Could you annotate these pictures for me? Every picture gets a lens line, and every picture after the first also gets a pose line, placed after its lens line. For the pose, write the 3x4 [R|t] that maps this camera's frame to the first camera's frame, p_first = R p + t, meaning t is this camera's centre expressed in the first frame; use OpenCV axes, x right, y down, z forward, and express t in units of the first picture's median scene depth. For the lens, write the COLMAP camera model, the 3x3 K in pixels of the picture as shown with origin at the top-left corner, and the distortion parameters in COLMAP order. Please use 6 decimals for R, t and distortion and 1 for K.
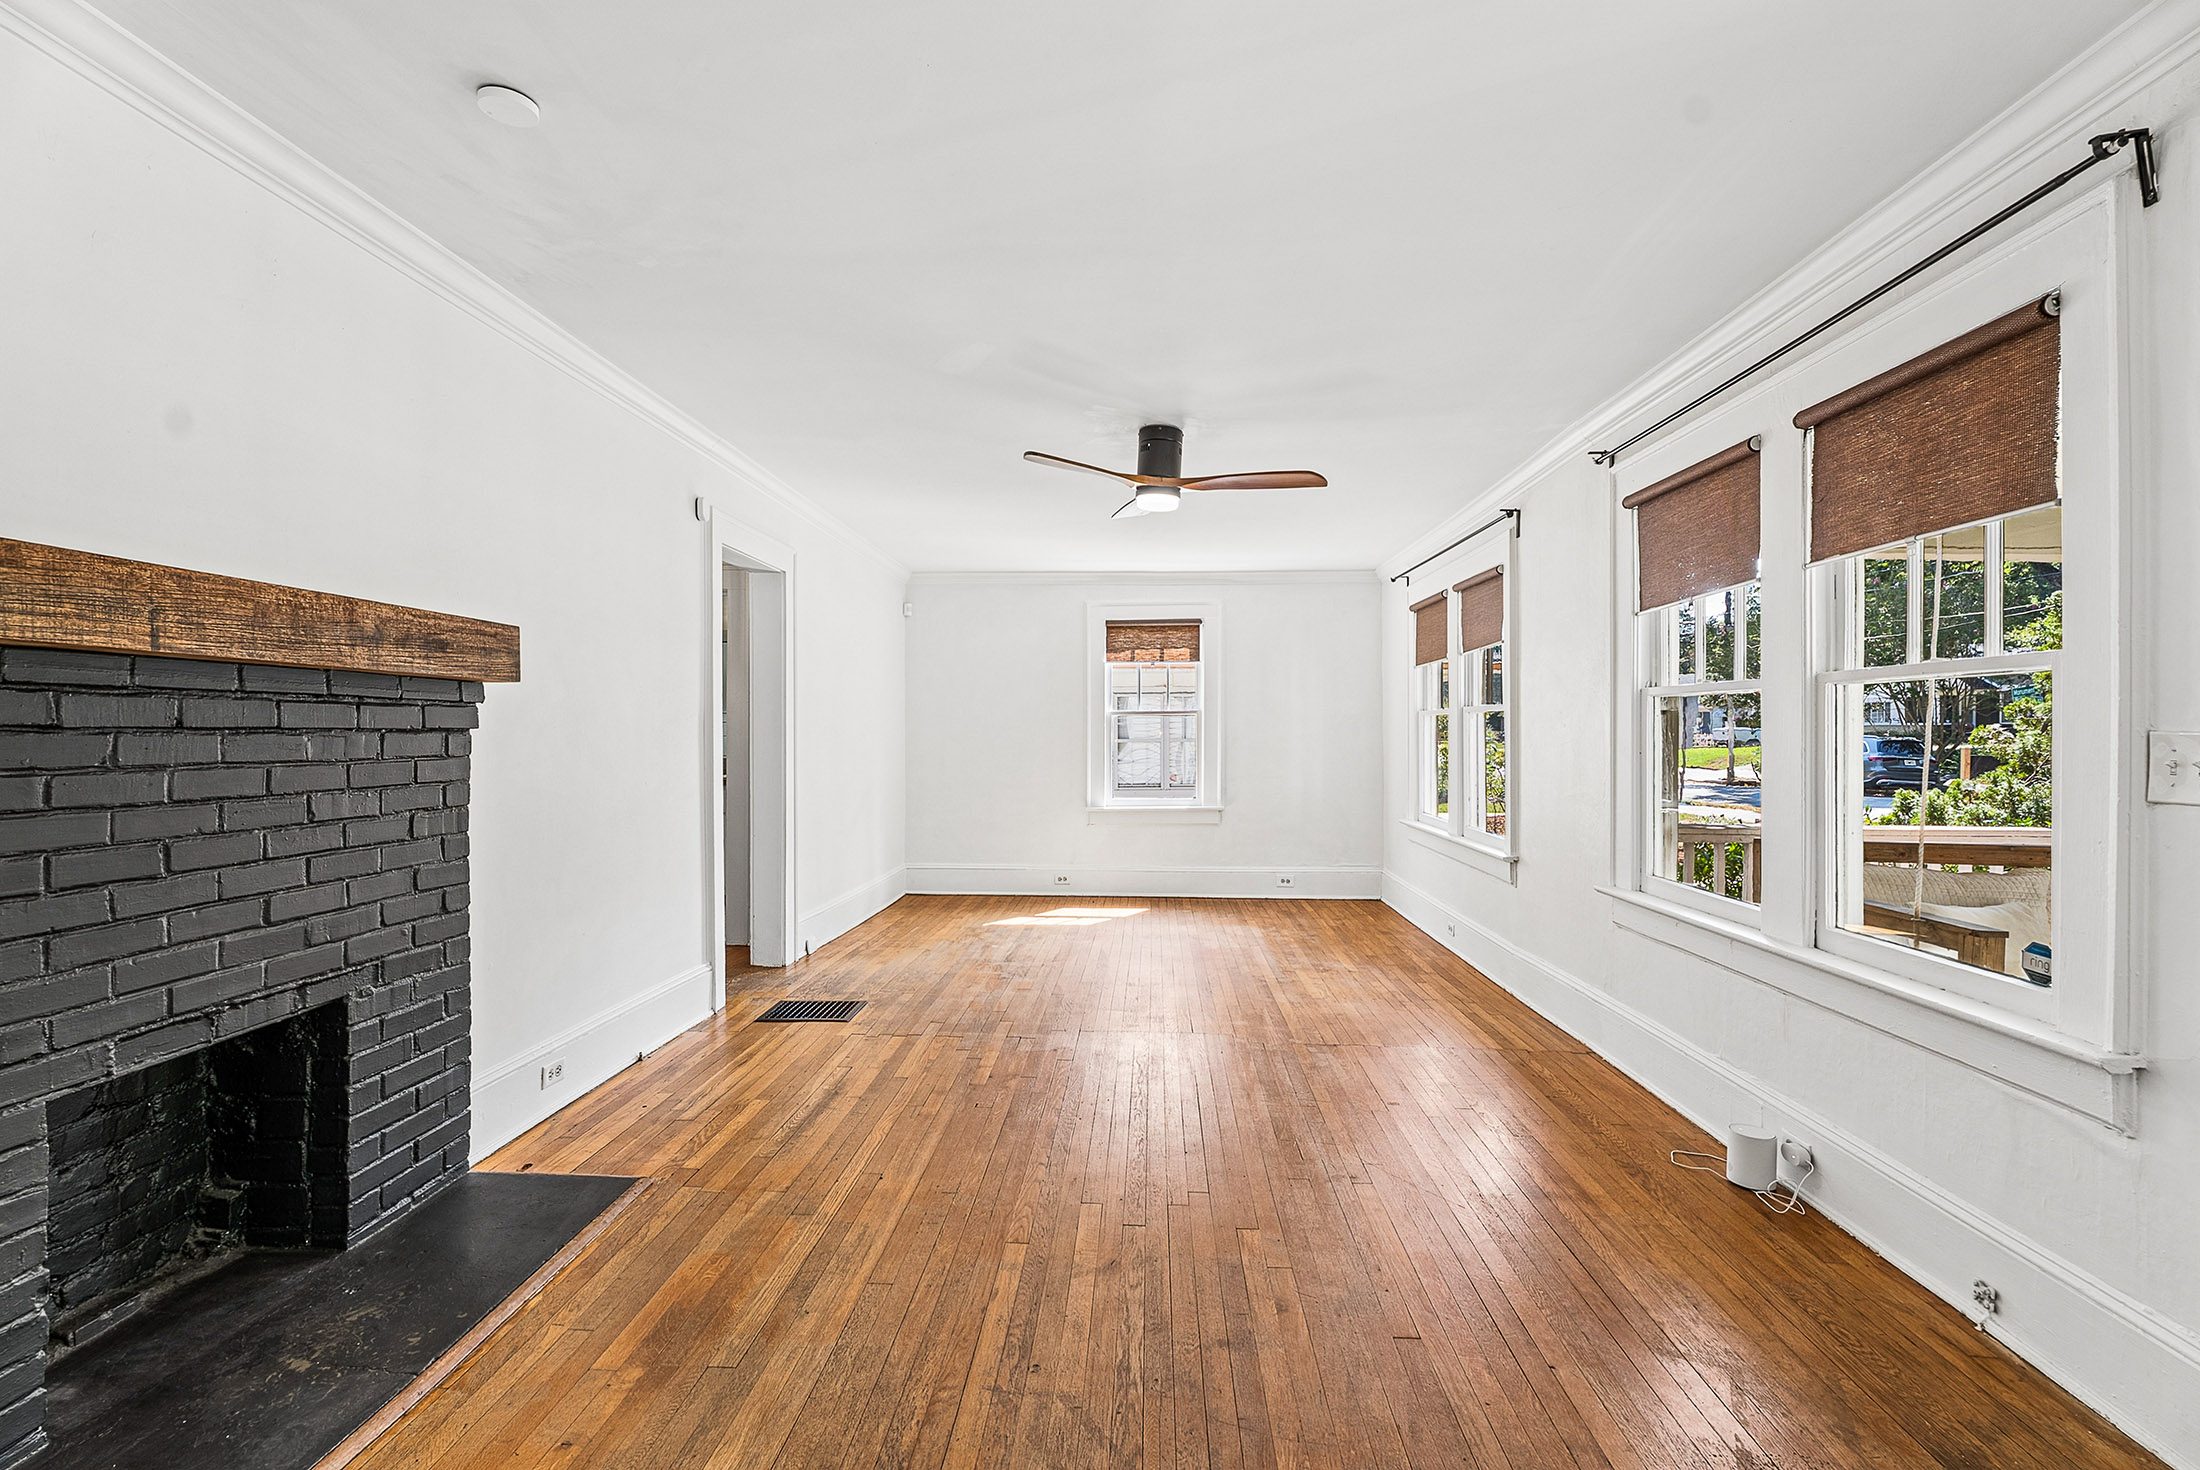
lens RADIAL K [[986.6, 0, 1090.6], [0, 986.6, 727.2], [0, 0, 1]] dist [-0.003494, -0.000507]
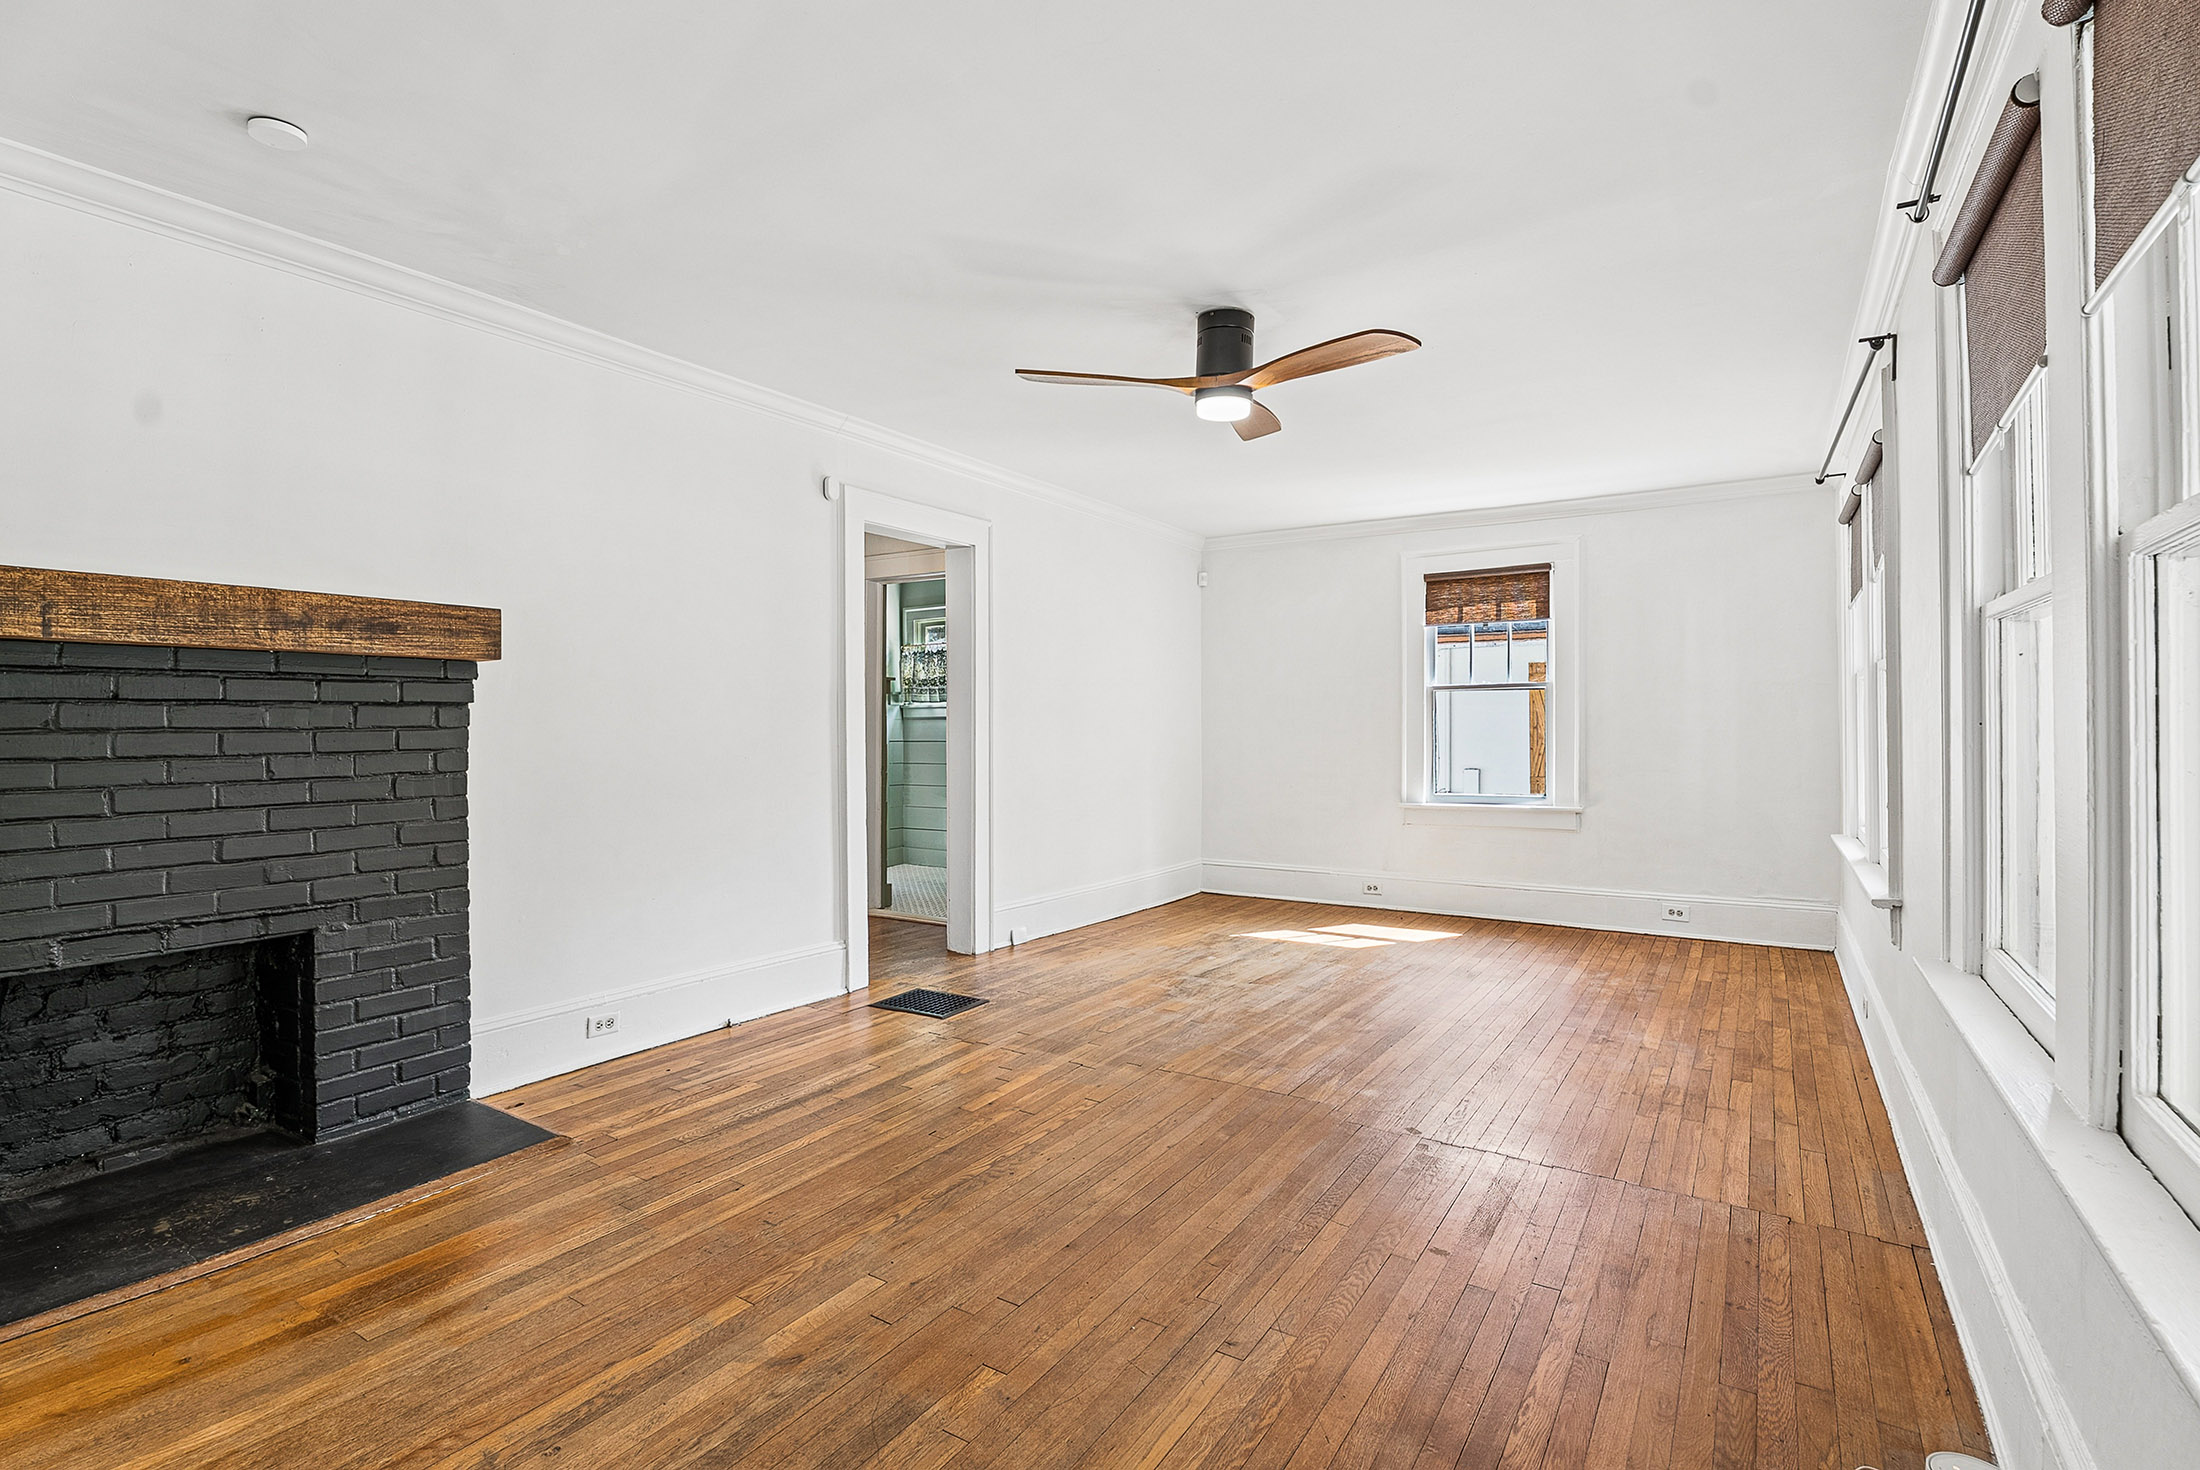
lens RADIAL K [[1031.4, 0, 1068.0], [0, 1031.4, 714.6], [0, 0, 1]] dist [-0.018172, -0.000195]
pose [[0.862428, -0.009957, -0.506082, 0.595588], [0.008930, 0.999950, -0.004456, 0.028232], [0.506102, -0.000676, 0.862474, 0.375473]]
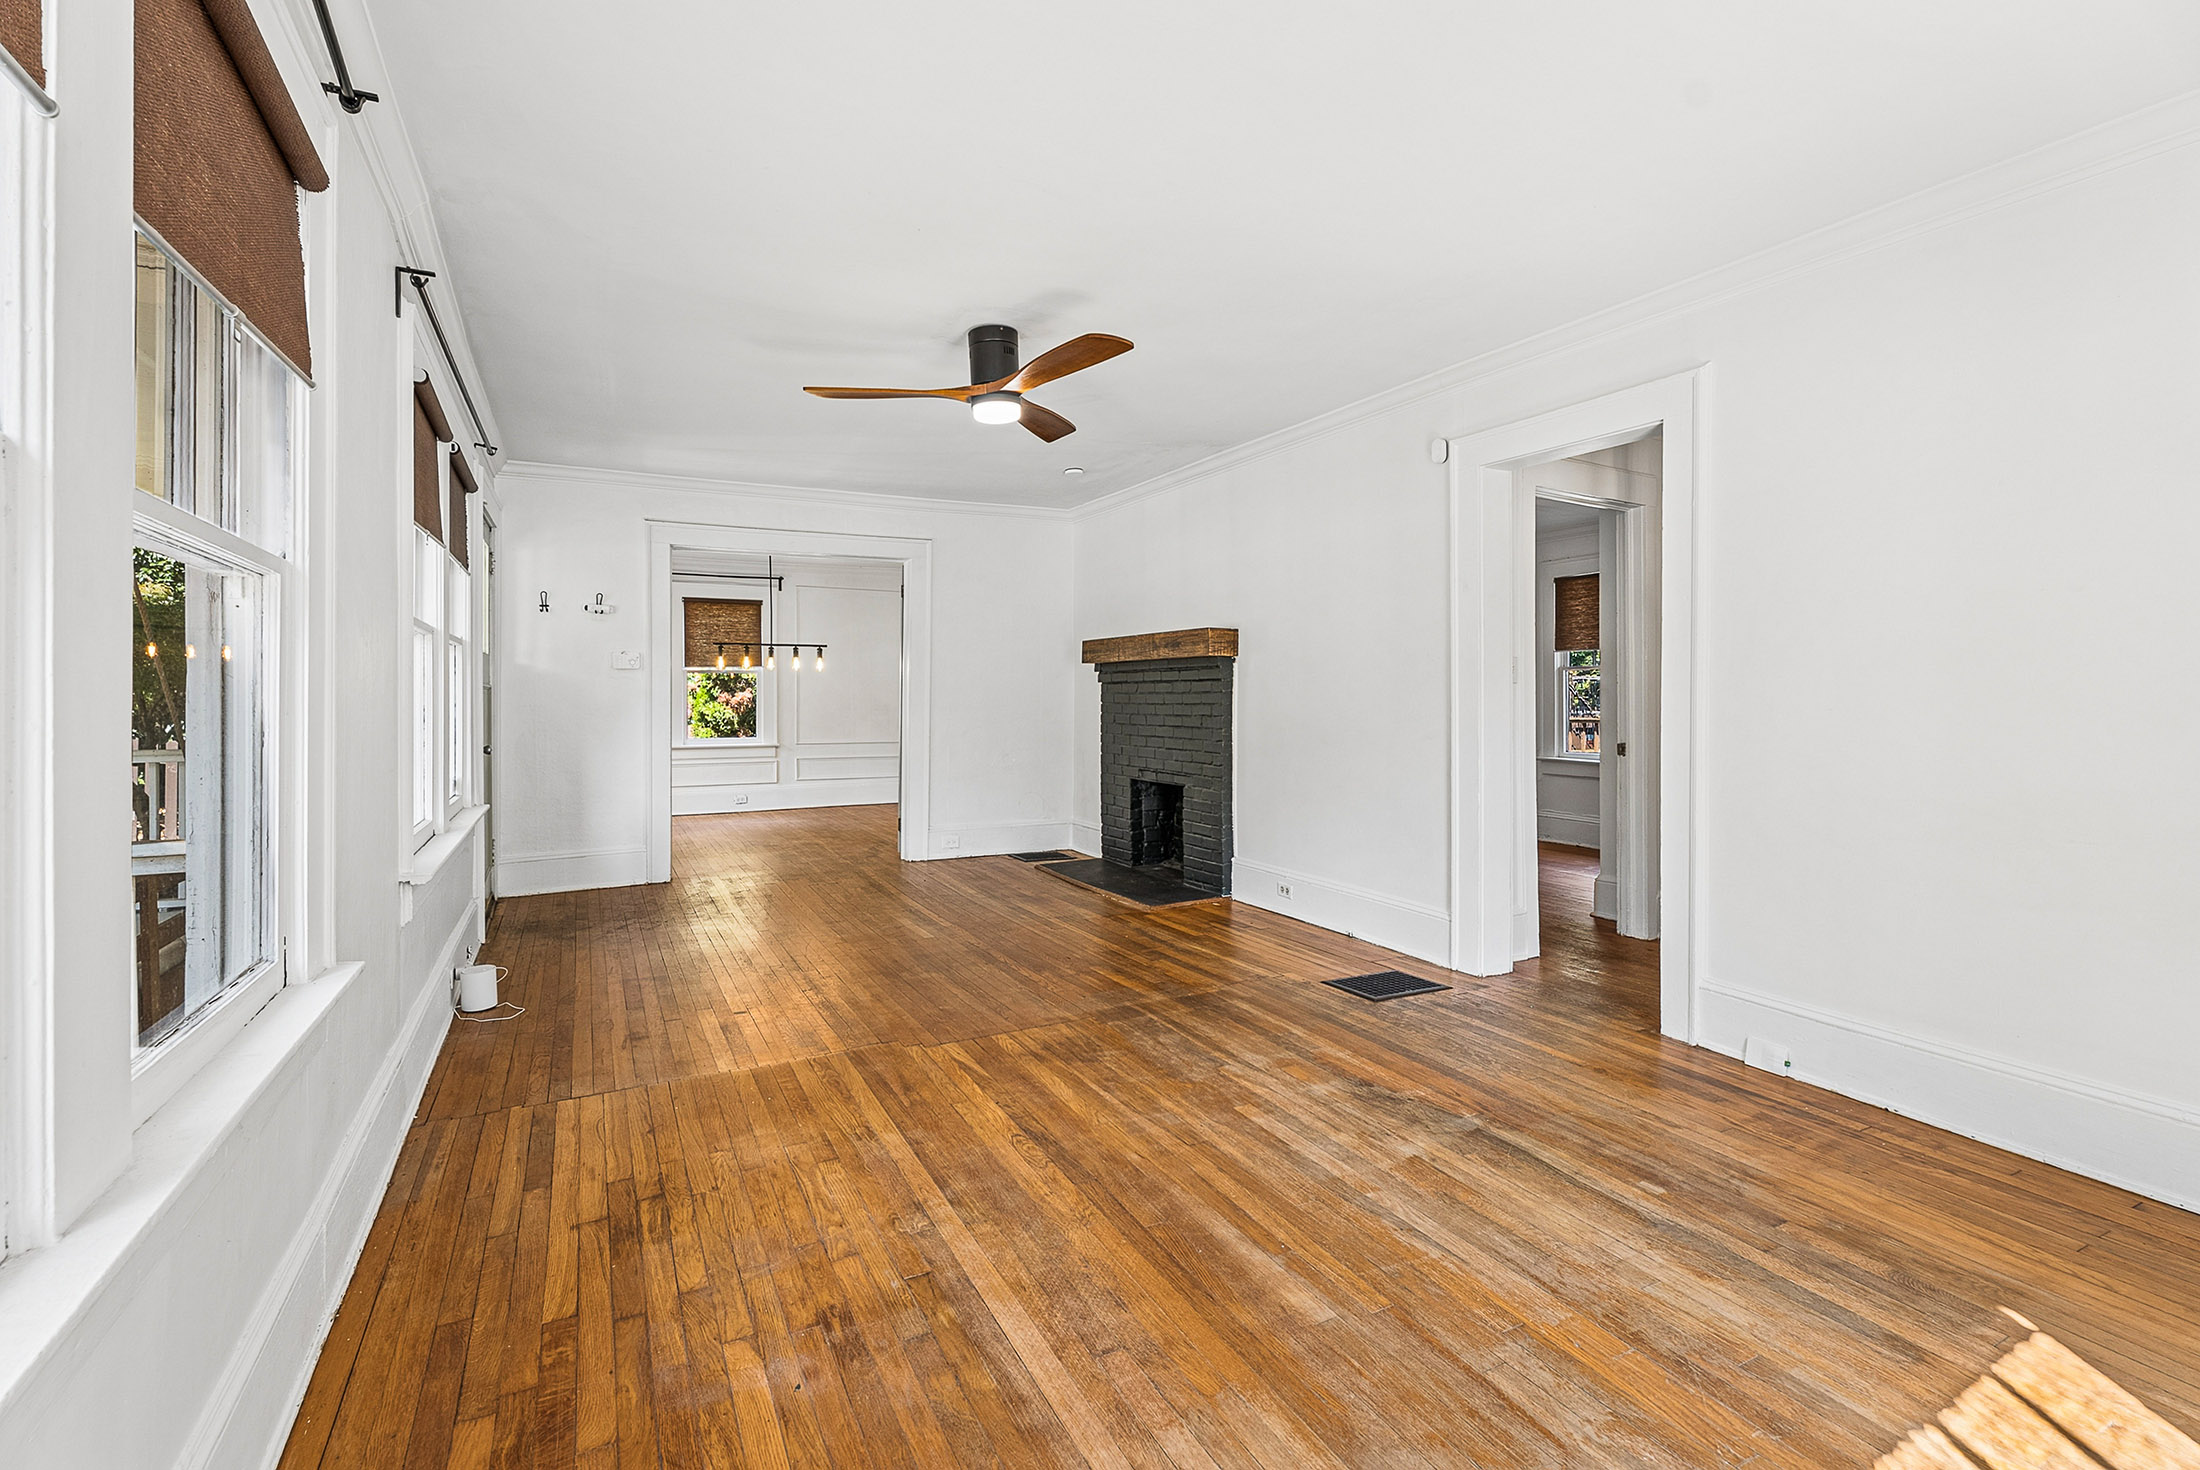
lens RADIAL K [[985.7, 0, 1096.9], [0, 985.7, 698.9], [0, 0, 1]] dist [-0.007409, 0.000445]
pose [[-0.854599, 0.000085, -0.519288, 0.715685], [0.002723, 0.999987, -0.004317, 0.056459], [0.519281, -0.005103, -0.854588, 2.862308]]
